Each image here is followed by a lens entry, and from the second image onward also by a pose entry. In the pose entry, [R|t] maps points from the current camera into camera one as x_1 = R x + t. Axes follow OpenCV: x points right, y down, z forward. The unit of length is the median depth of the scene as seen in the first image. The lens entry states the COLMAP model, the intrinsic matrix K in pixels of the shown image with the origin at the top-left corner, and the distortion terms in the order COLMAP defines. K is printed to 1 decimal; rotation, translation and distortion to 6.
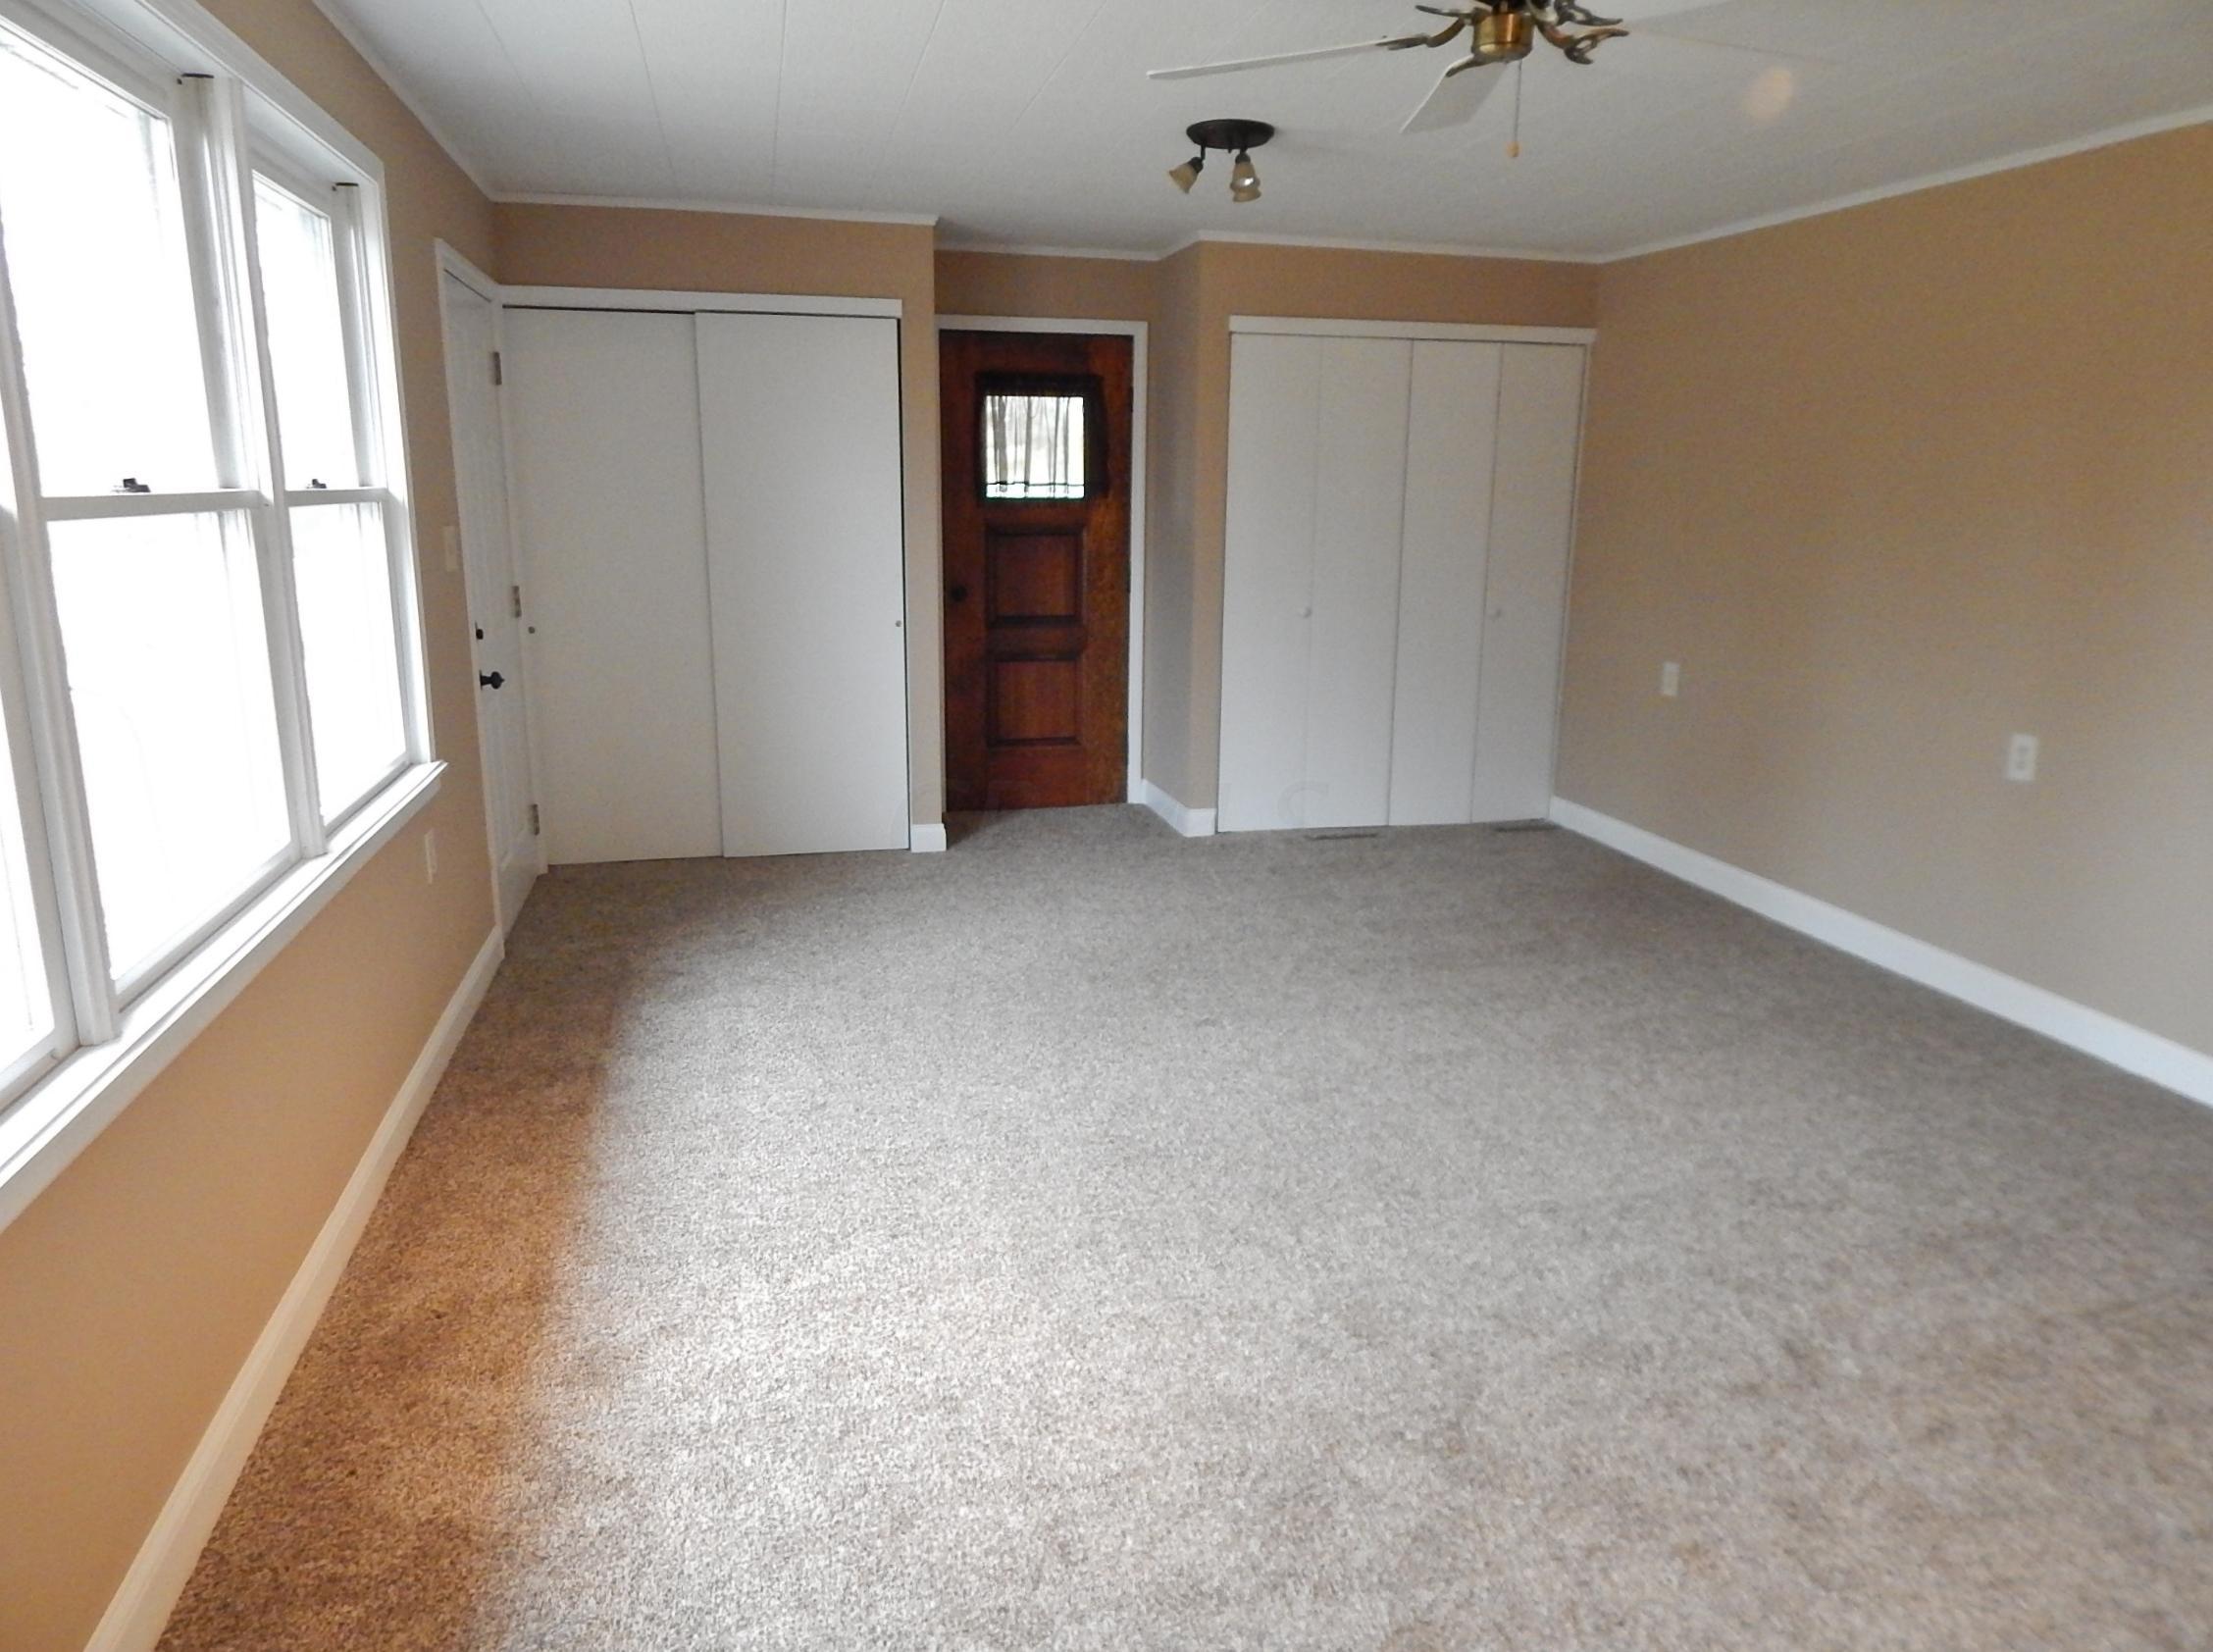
lens RADIAL K [[1455.5, 0, 1107.0], [0, 1455.5, 825.9], [0, 0, 1]] dist [0.010835, -0.012910]
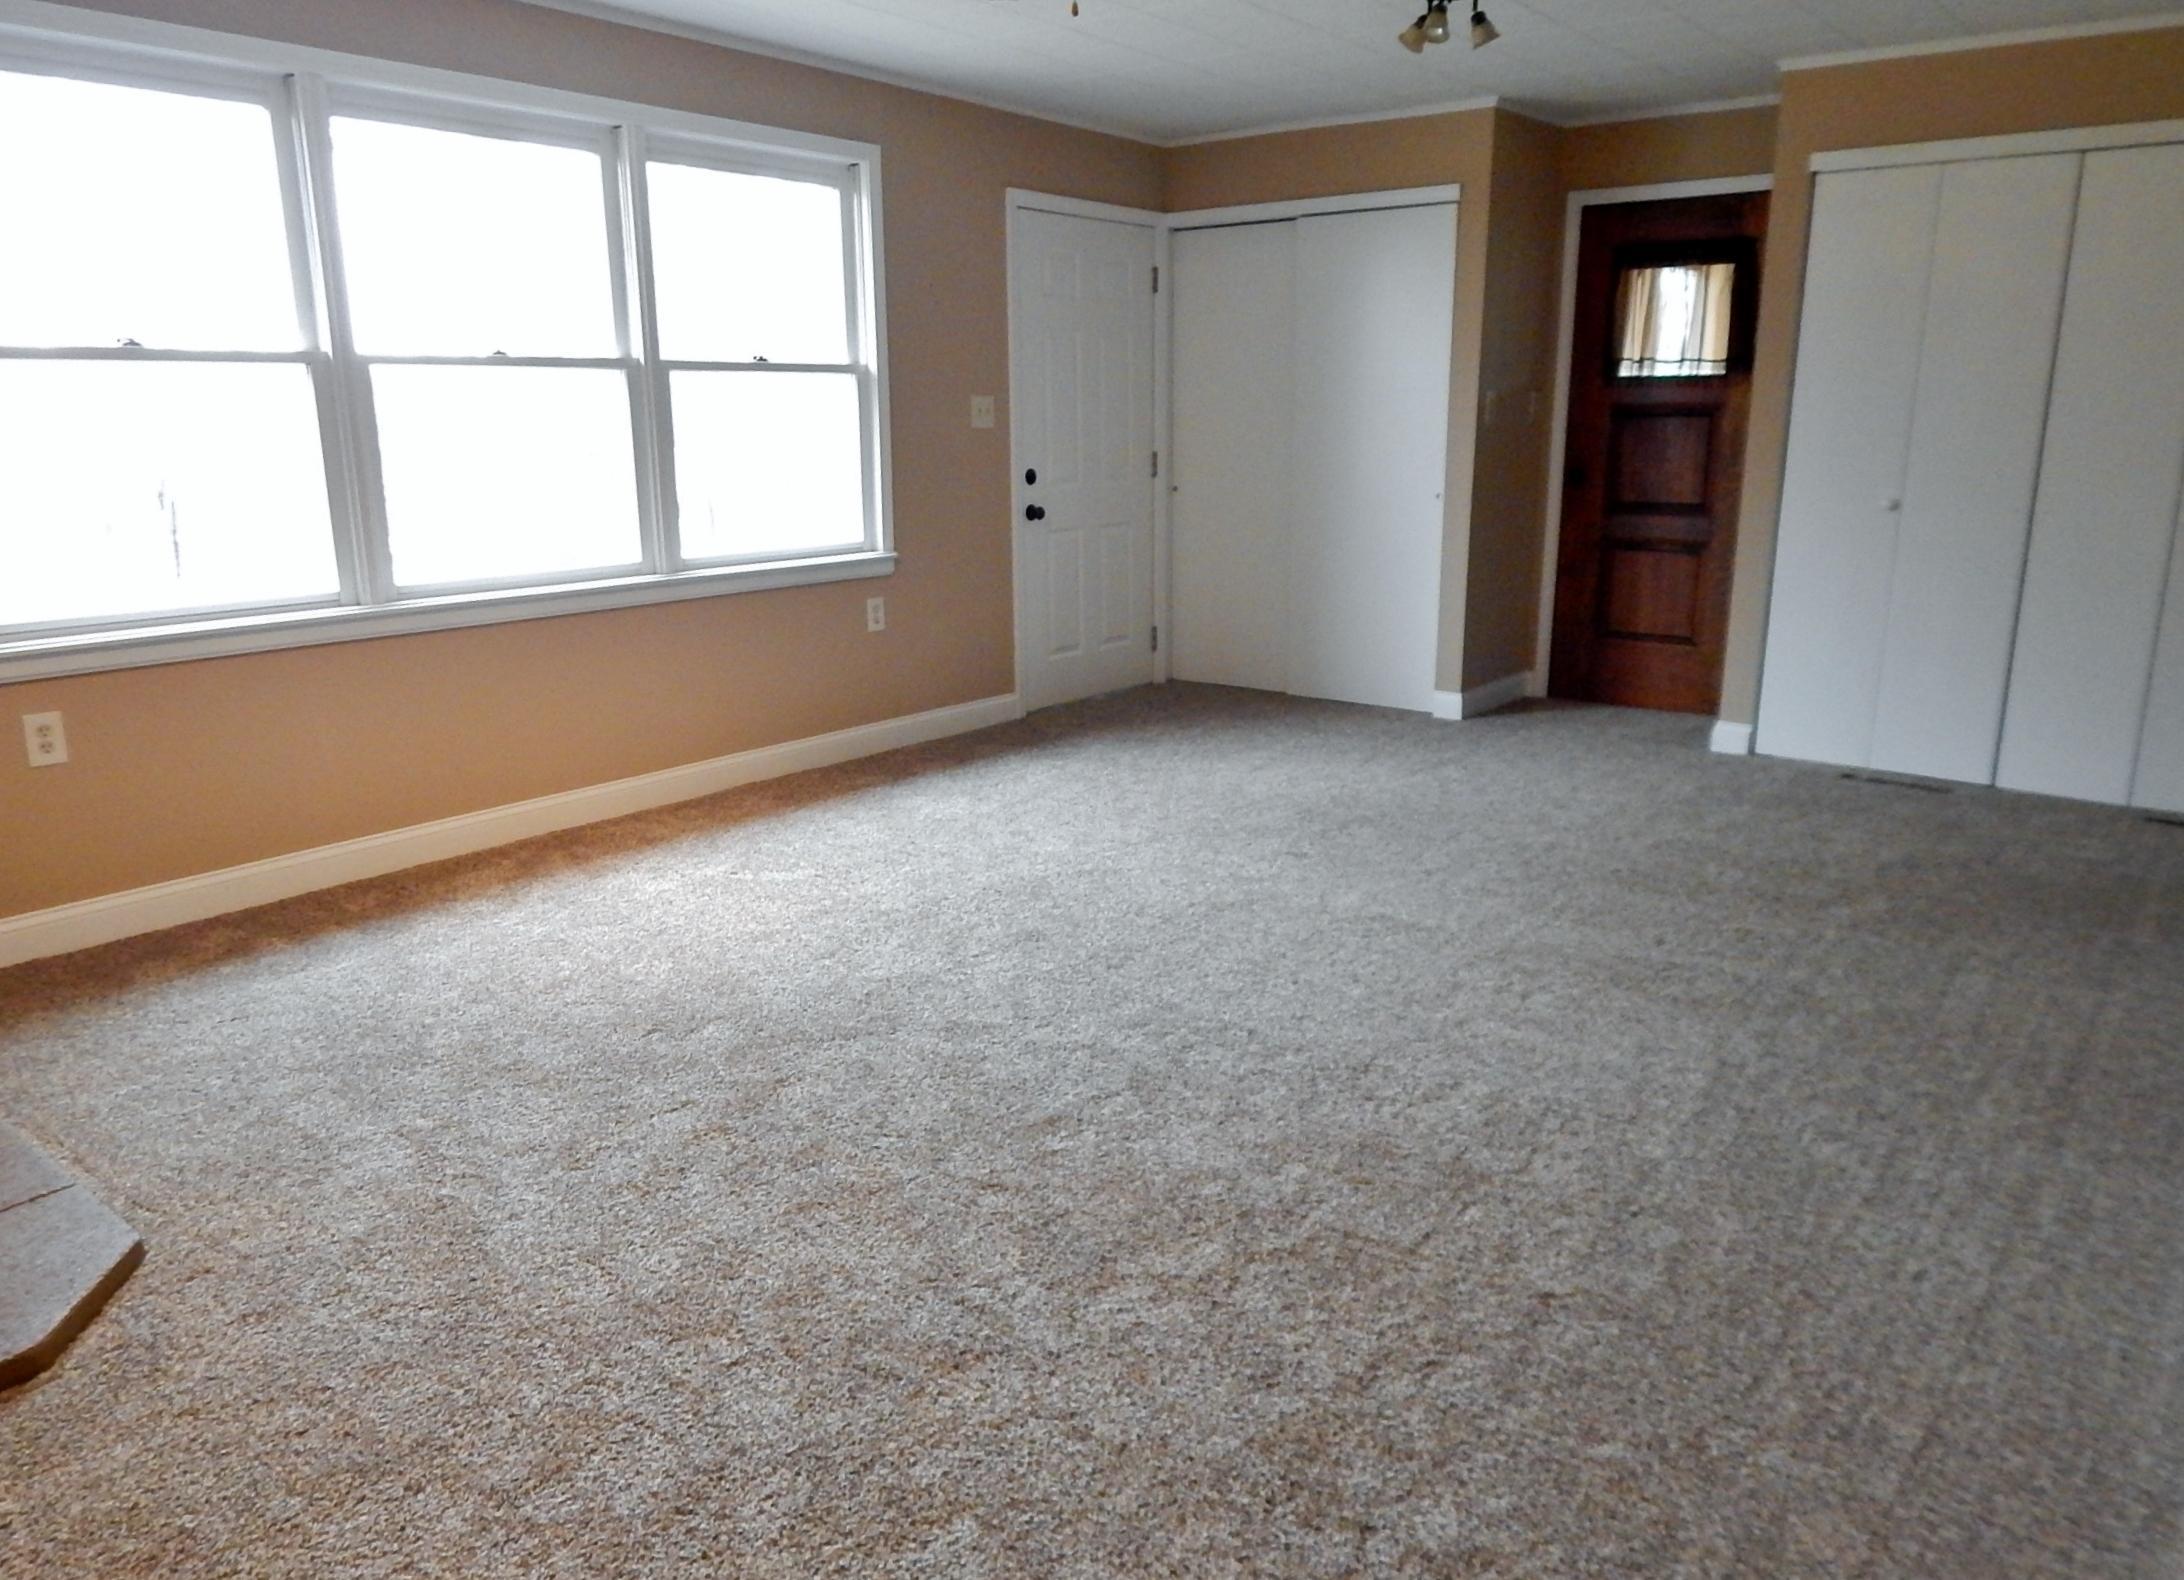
lens RADIAL K [[1495.0, 0, 1115.9], [0, 1495.0, 782.4], [0, 0, 1]] dist [0.005449, -0.003656]
pose [[0.627048, 0.179342, -0.758055, 0.723515], [-0.170158, 0.981171, 0.091375, 0.006601], [0.760169, 0.071693, 0.645758, 0.177074]]
